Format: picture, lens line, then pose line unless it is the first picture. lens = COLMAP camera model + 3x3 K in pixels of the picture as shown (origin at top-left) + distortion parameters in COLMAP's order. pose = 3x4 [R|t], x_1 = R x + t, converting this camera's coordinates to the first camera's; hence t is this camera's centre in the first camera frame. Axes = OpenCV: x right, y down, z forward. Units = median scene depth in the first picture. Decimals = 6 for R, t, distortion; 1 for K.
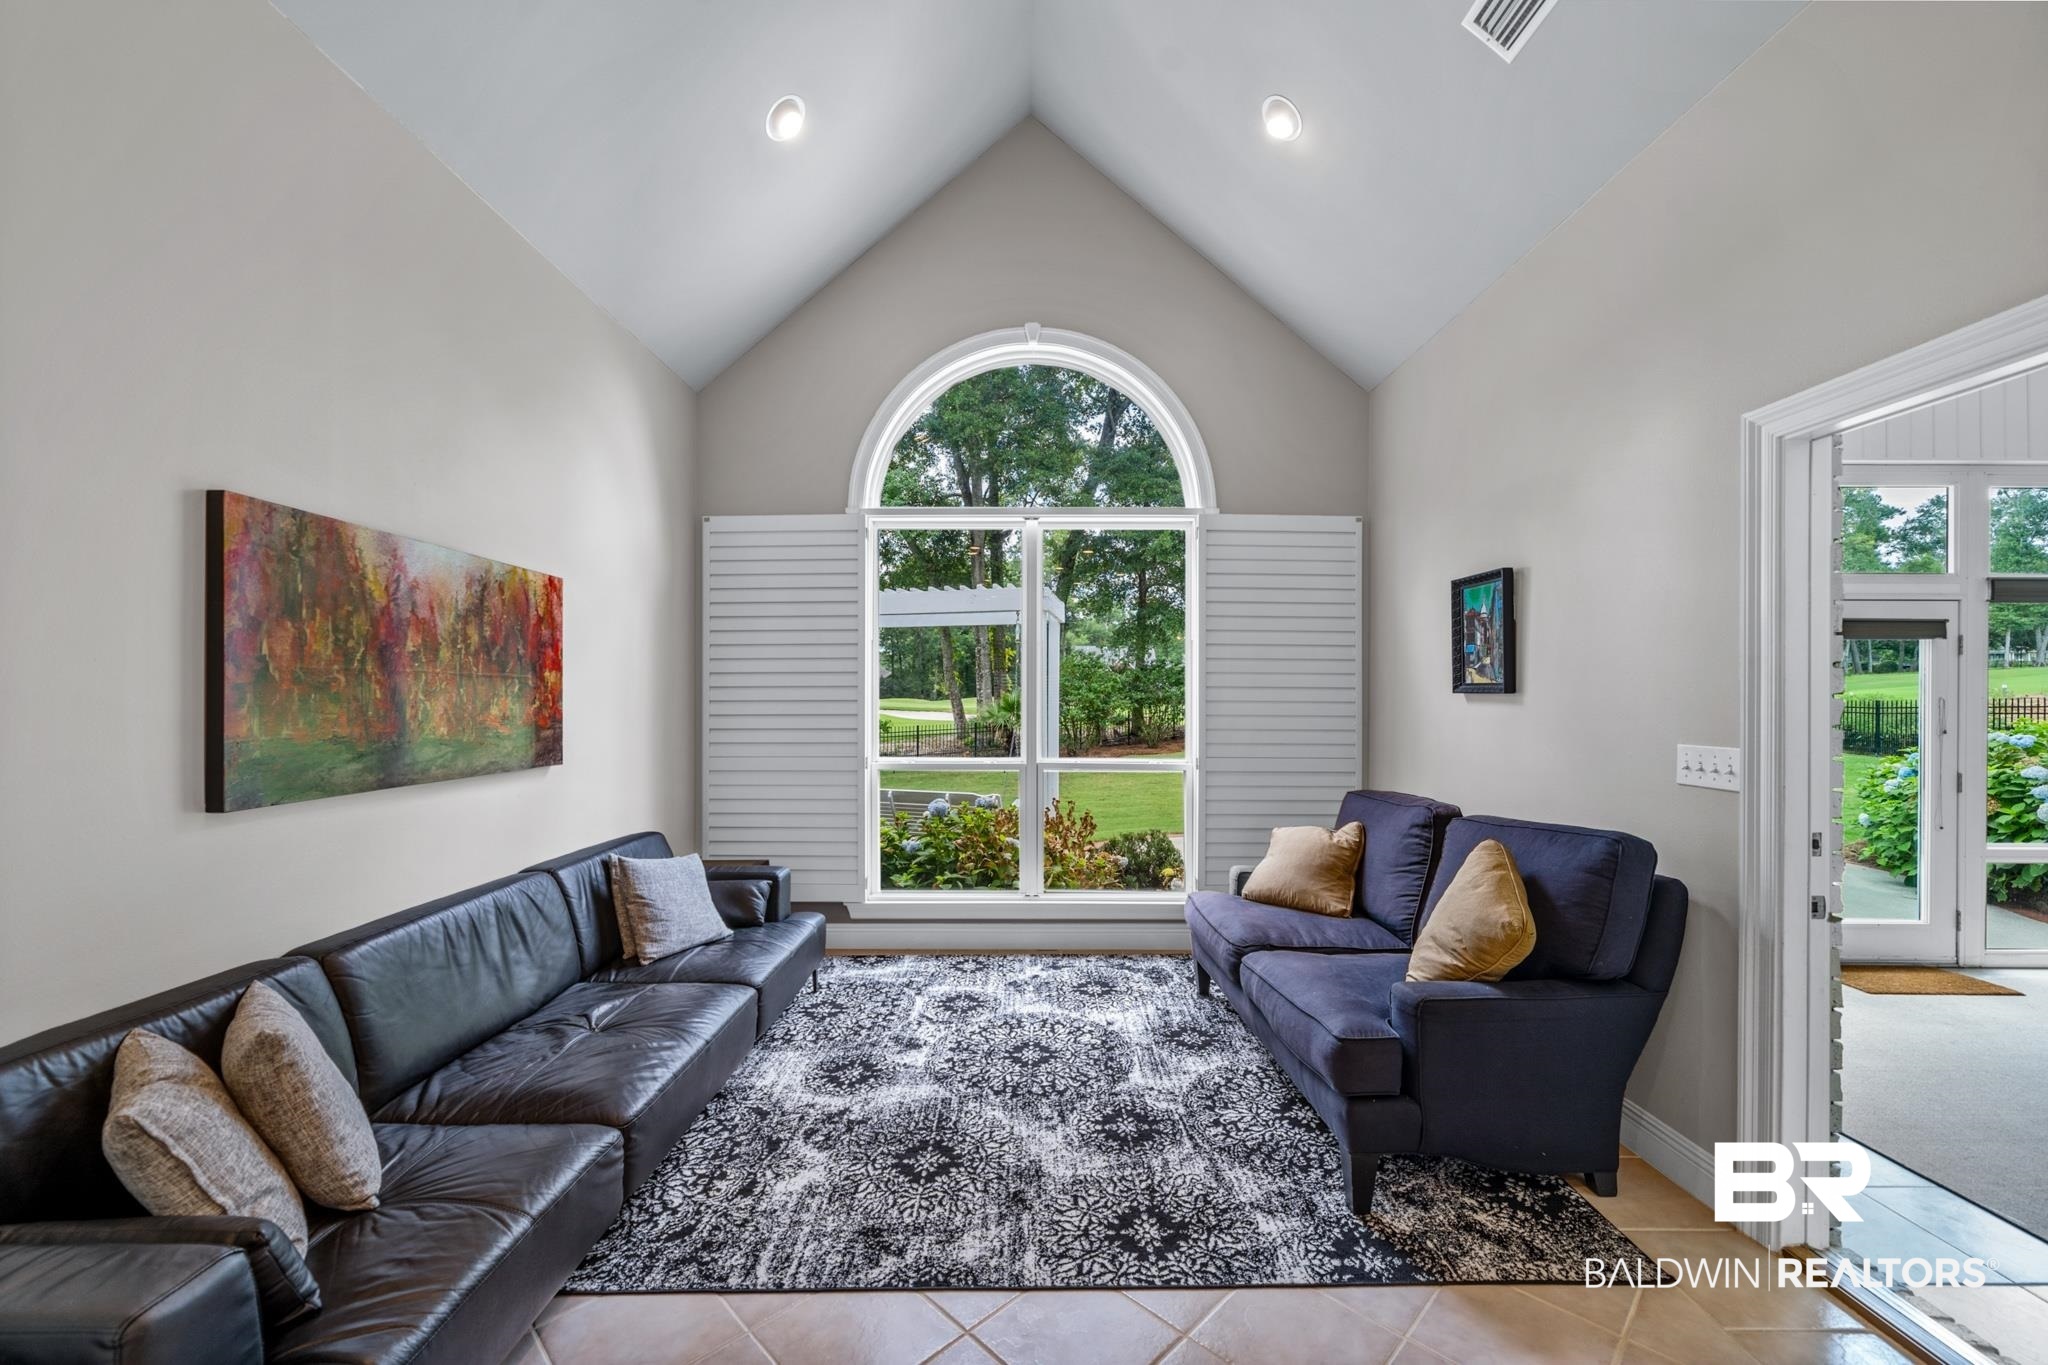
lens RADIAL K [[815.8, 0, 1025.6], [0, 815.8, 696.9], [0, 0, 1]] dist [0.001250, 0.000334]
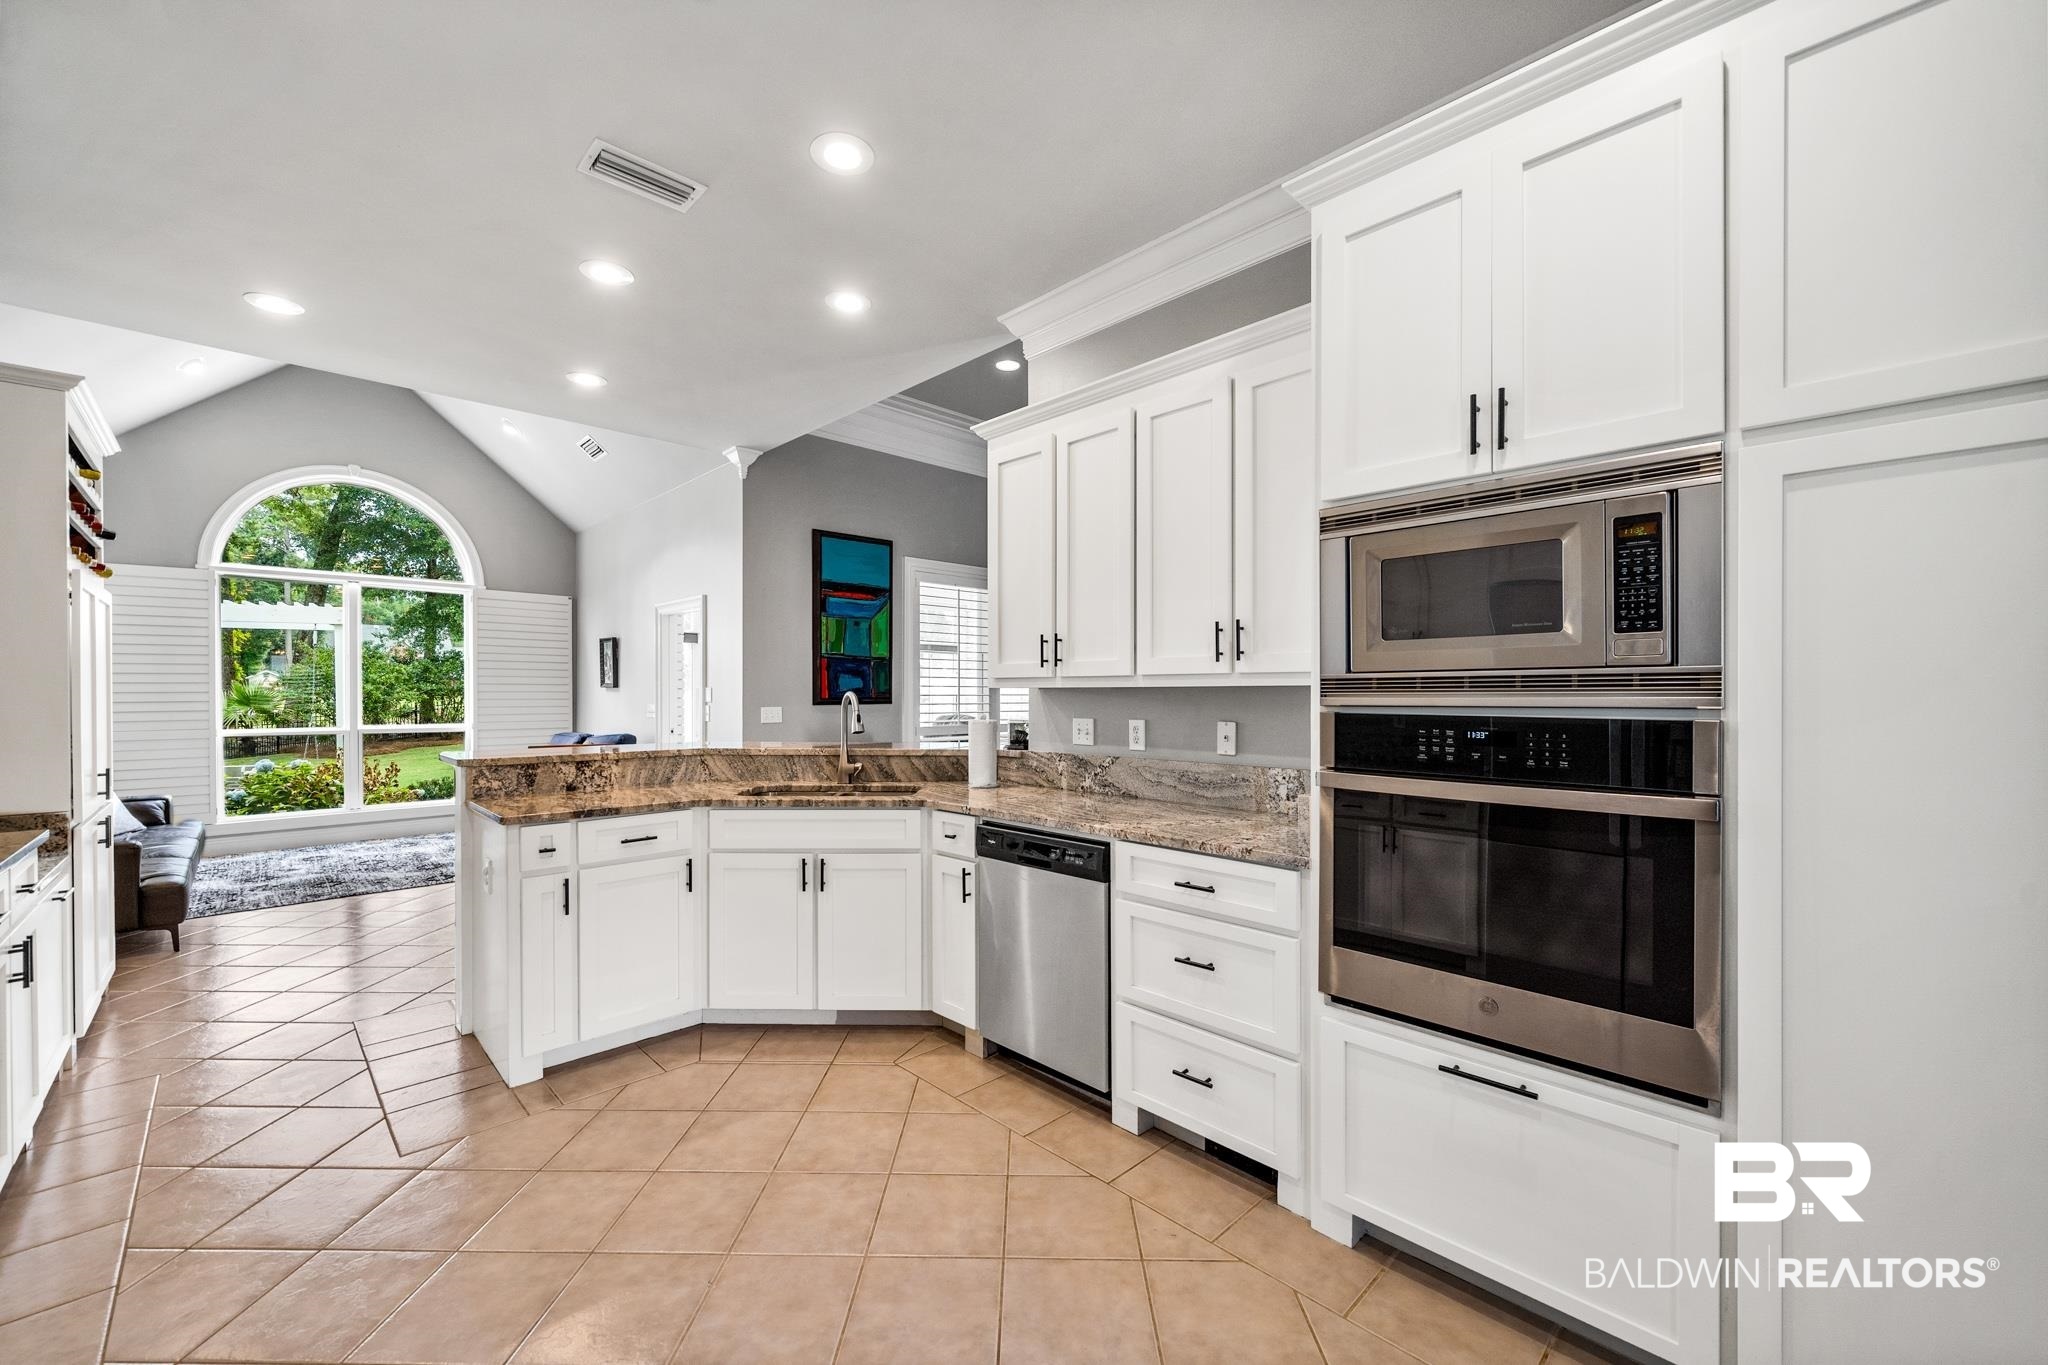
lens RADIAL K [[806.7, 0, 1016.5], [0, 806.7, 701.4], [0, 0, 1]] dist [-0.001793, -0.000293]
pose [[0.718322, -0.010320, 0.695634, -0.161937], [-0.001109, 0.999872, 0.015979, -0.002845], [-0.695709, -0.012249, 0.718219, -1.096970]]
